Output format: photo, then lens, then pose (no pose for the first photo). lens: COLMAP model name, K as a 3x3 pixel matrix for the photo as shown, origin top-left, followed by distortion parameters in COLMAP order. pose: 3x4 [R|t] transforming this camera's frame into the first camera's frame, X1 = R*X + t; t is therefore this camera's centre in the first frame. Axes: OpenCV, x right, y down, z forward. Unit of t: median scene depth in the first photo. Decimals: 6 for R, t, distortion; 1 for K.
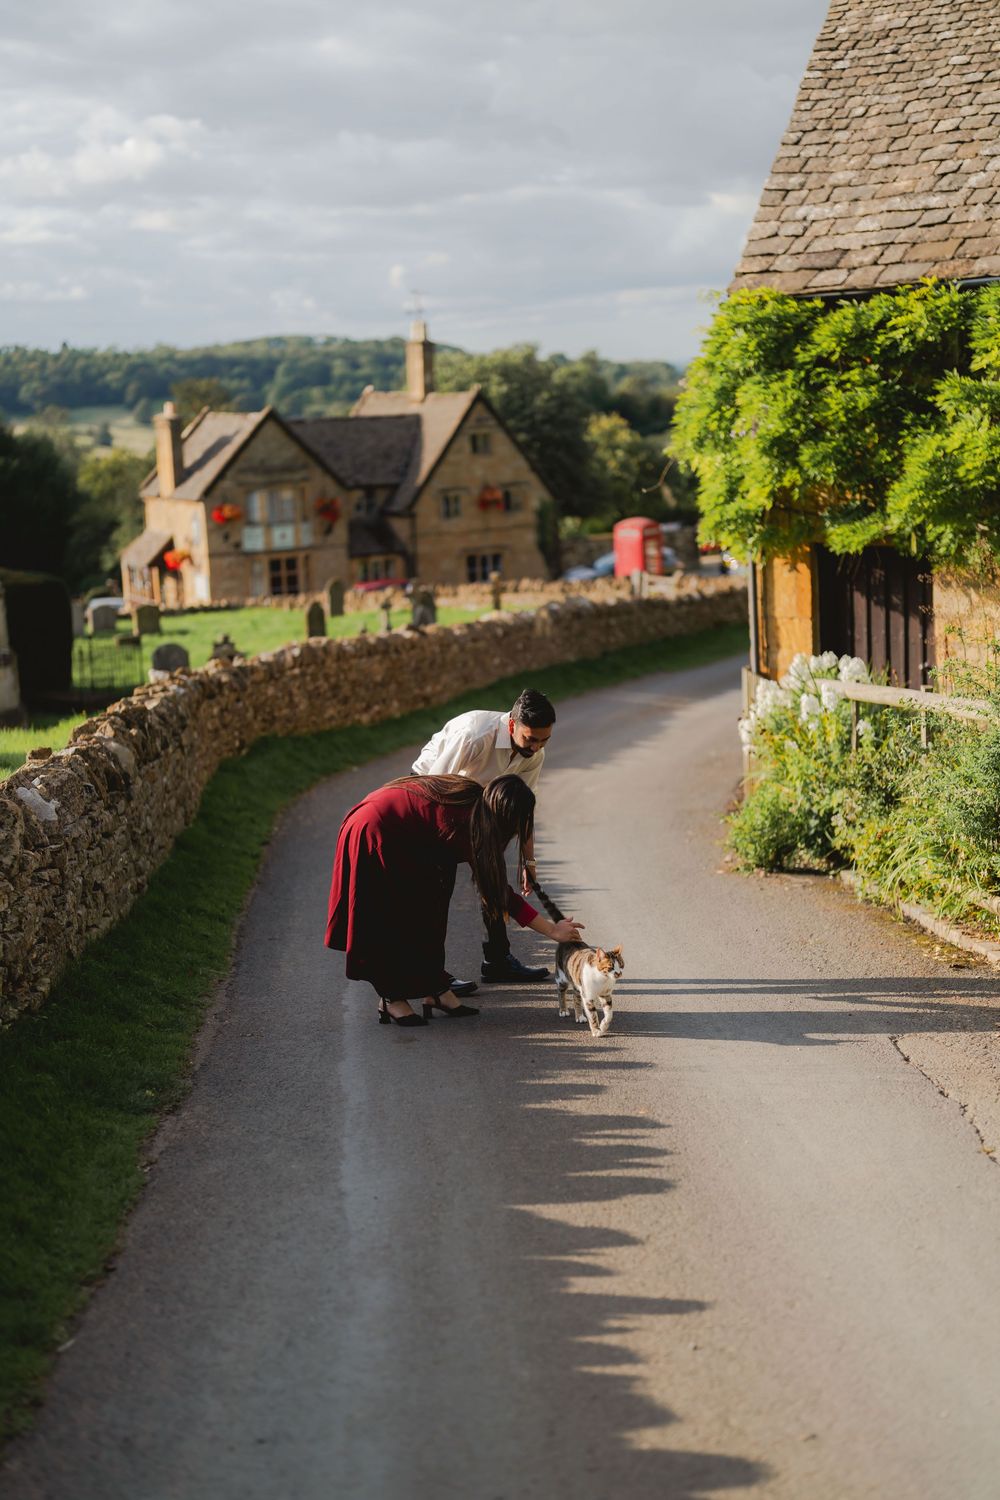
lens RADIAL K [[2133.8, 0, 500.0], [0, 2133.8, 750.0], [0, 0, 1]] dist [0.014843, 0.009236]
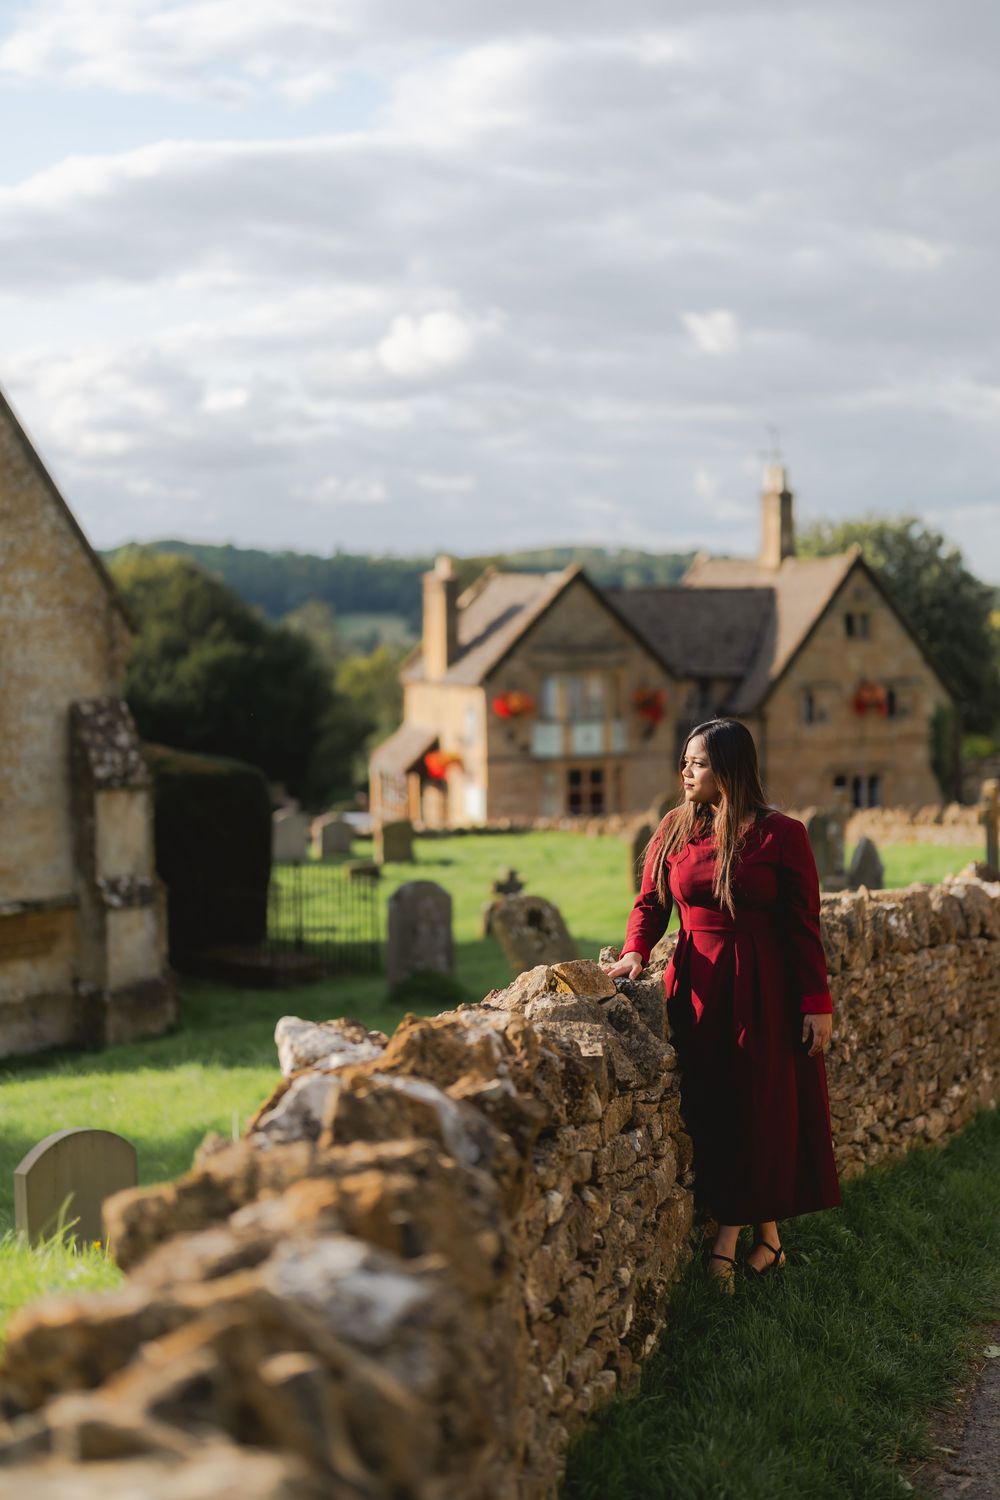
lens RADIAL K [[2133.8, 0, 500.0], [0, 2133.8, 750.0], [0, 0, 1]] dist [0.014843, 0.009236]
pose [[0.991532, 0.036854, -0.124526, -0.039635], [-0.050534, 0.992806, -0.108545, -0.014660], [0.119630, 0.113919, 0.986261, 0.270083]]
